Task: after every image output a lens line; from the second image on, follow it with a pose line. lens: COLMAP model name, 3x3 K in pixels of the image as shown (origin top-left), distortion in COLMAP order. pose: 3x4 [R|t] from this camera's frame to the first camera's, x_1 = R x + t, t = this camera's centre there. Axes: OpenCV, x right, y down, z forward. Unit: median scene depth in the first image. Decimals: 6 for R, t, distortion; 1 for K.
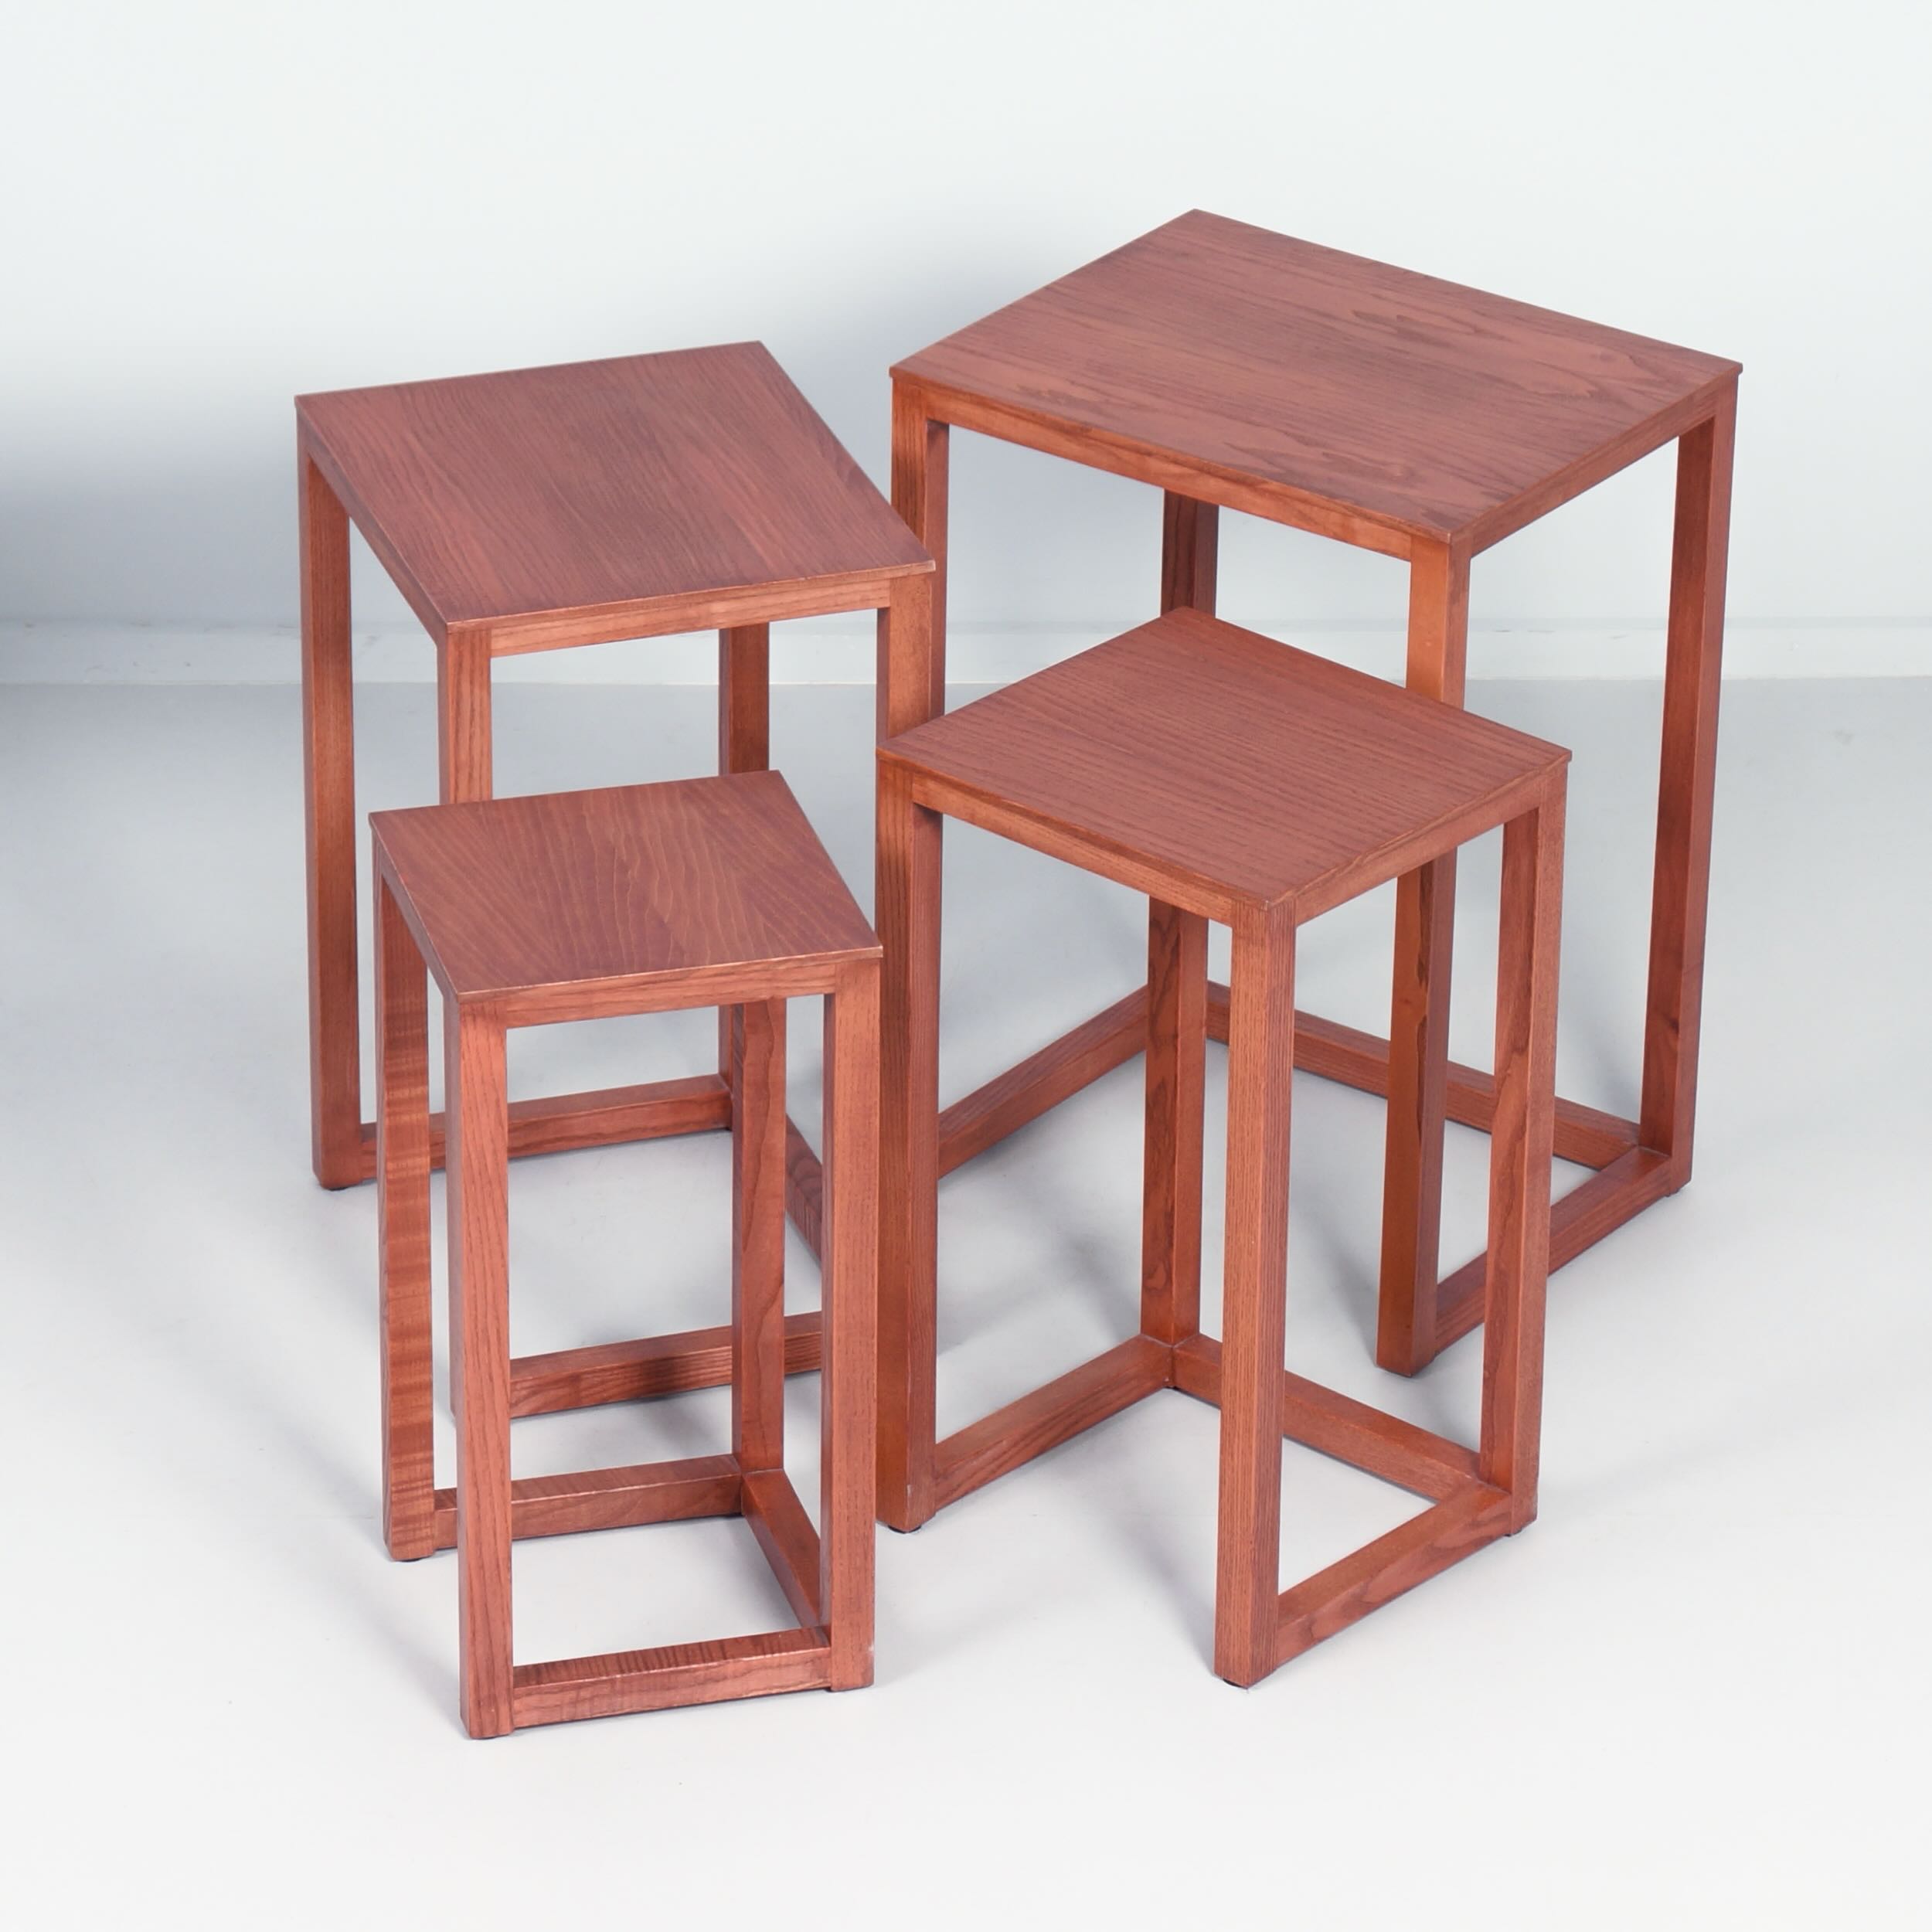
lens RADIAL K [[8014.6, 0, 969.5], [0, 8014.6, 966.0], [0, 0, 1]] dist [-0.067263, 0.000000]
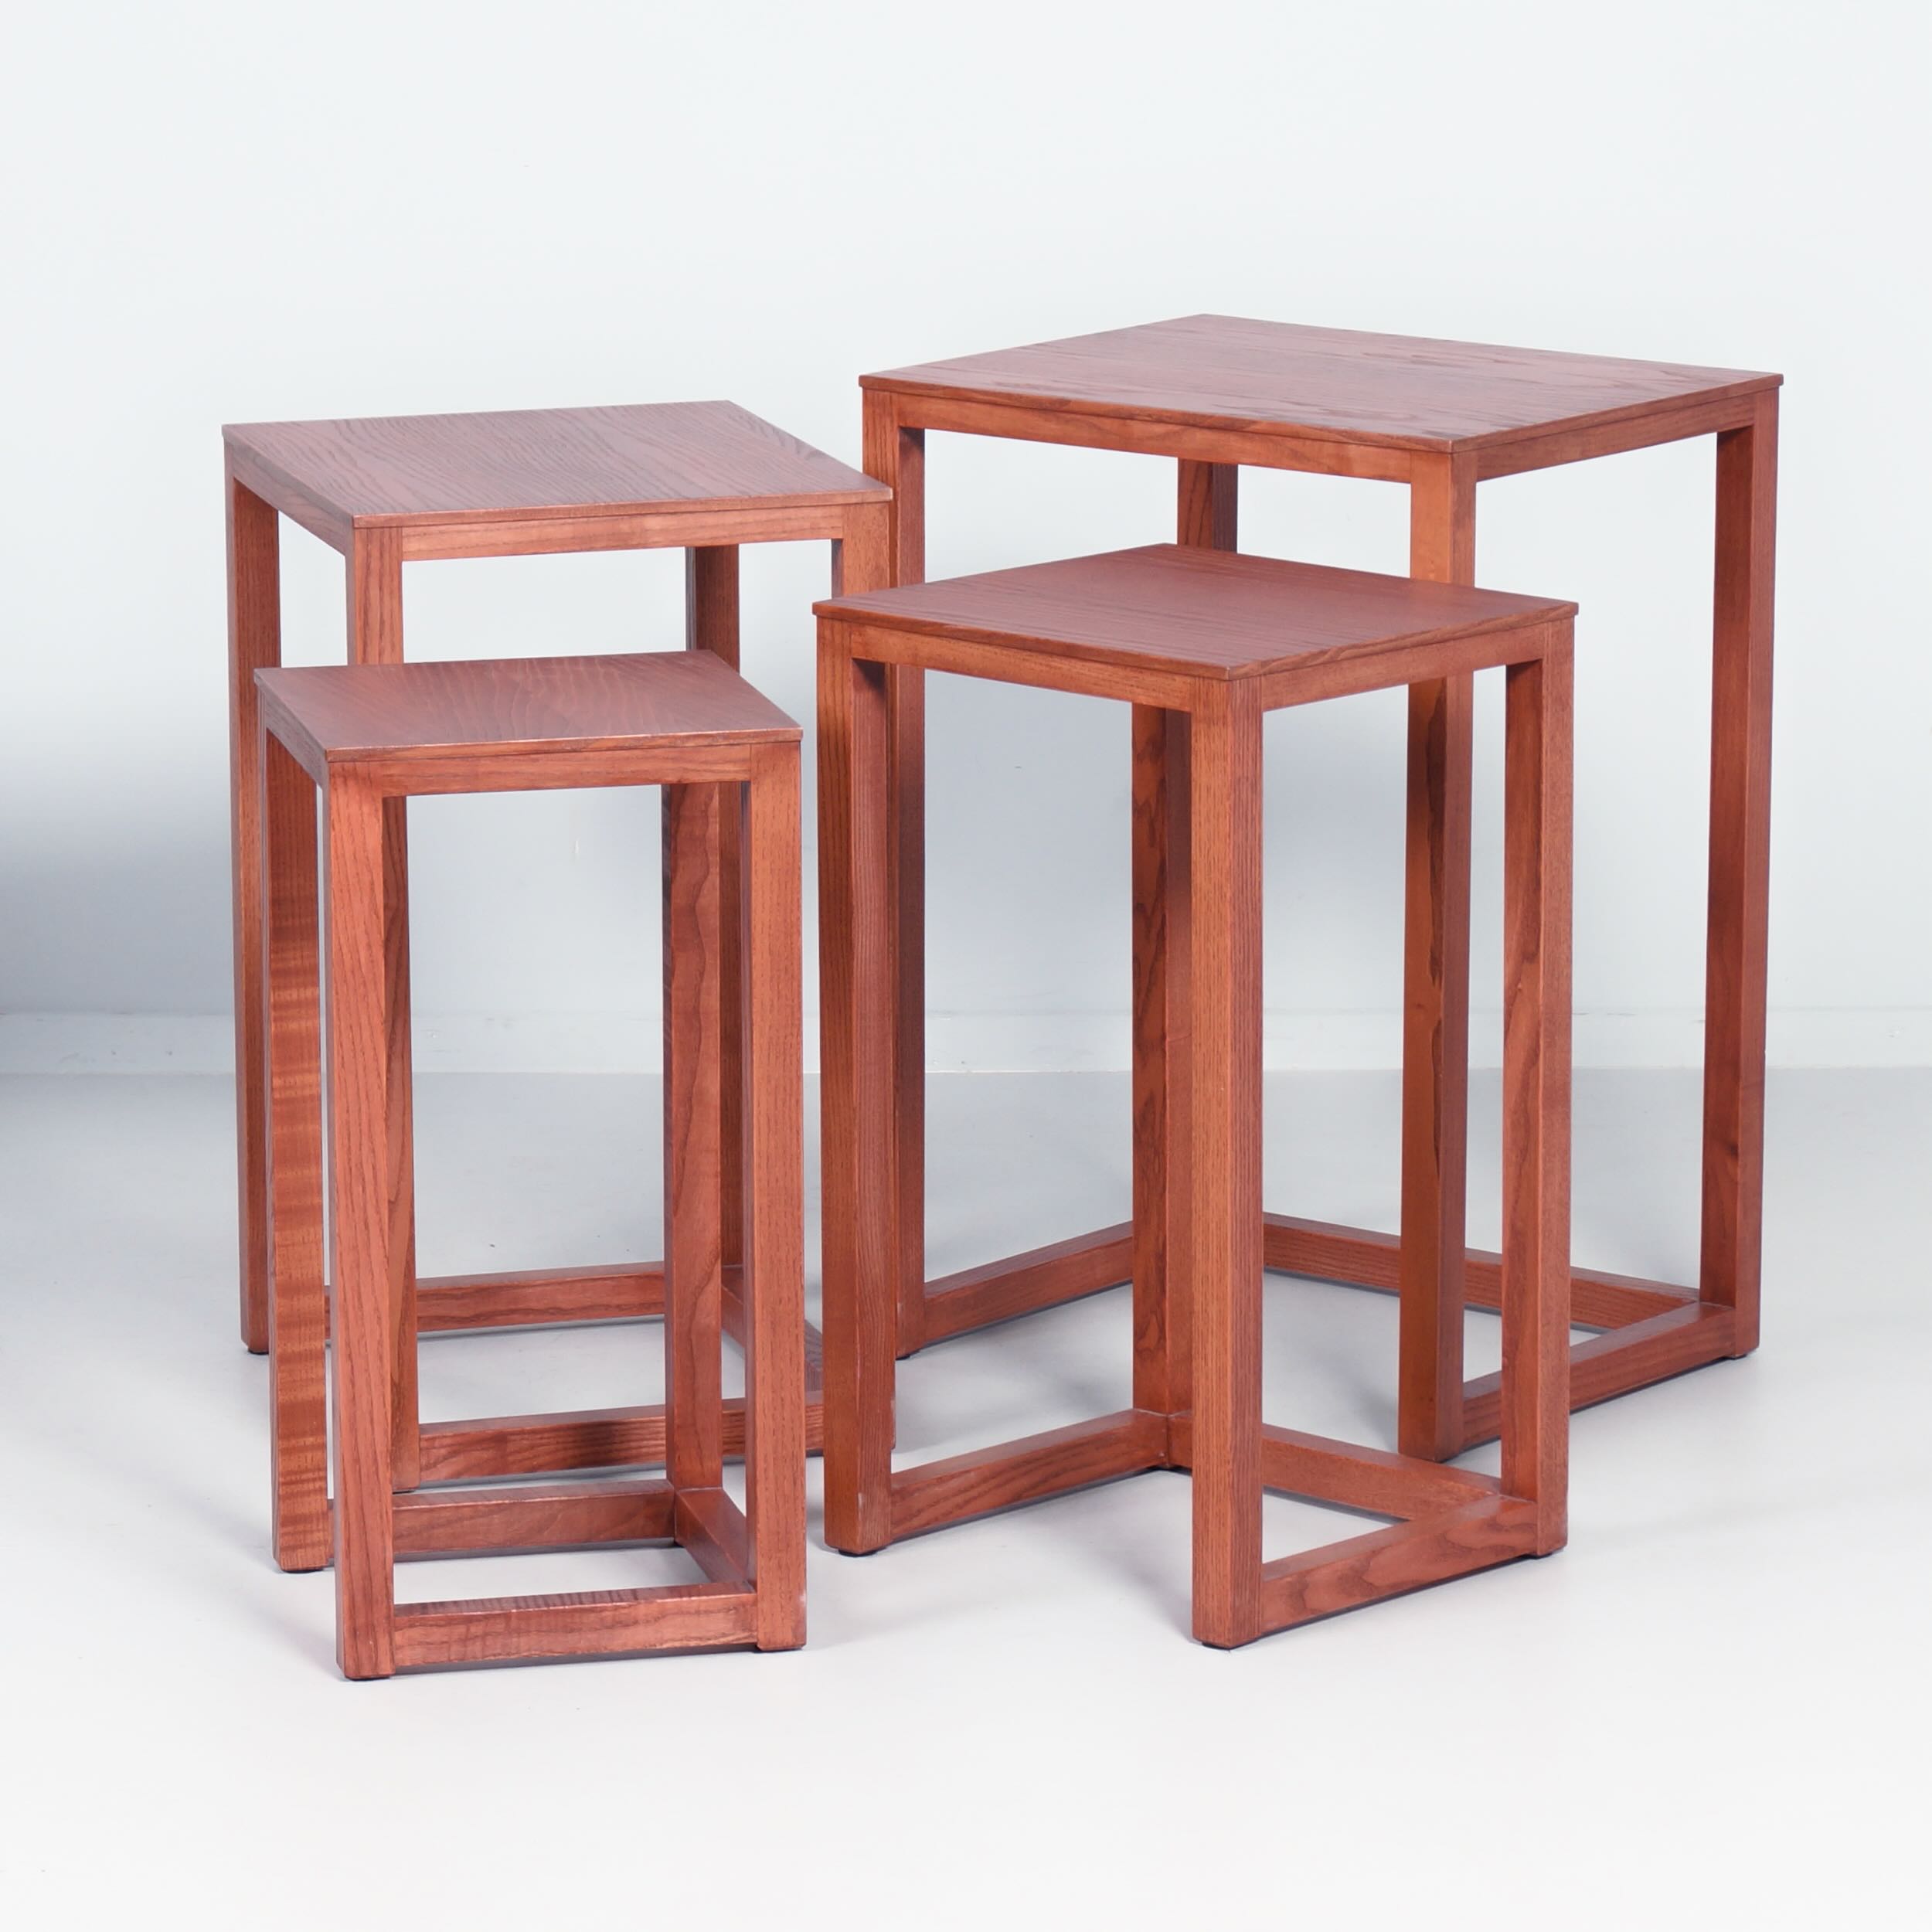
lens RADIAL K [[8014.6, 0, 962.0], [0, 8014.6, 966.2], [0, 0, 1]] dist [-0.067263, 0.000000]
pose [[0.999381, -0.005409, -0.034770, 0.035618], [-0.002498, 0.974721, -0.223414, 0.209693], [0.035099, 0.223362, 0.974103, 0.118961]]
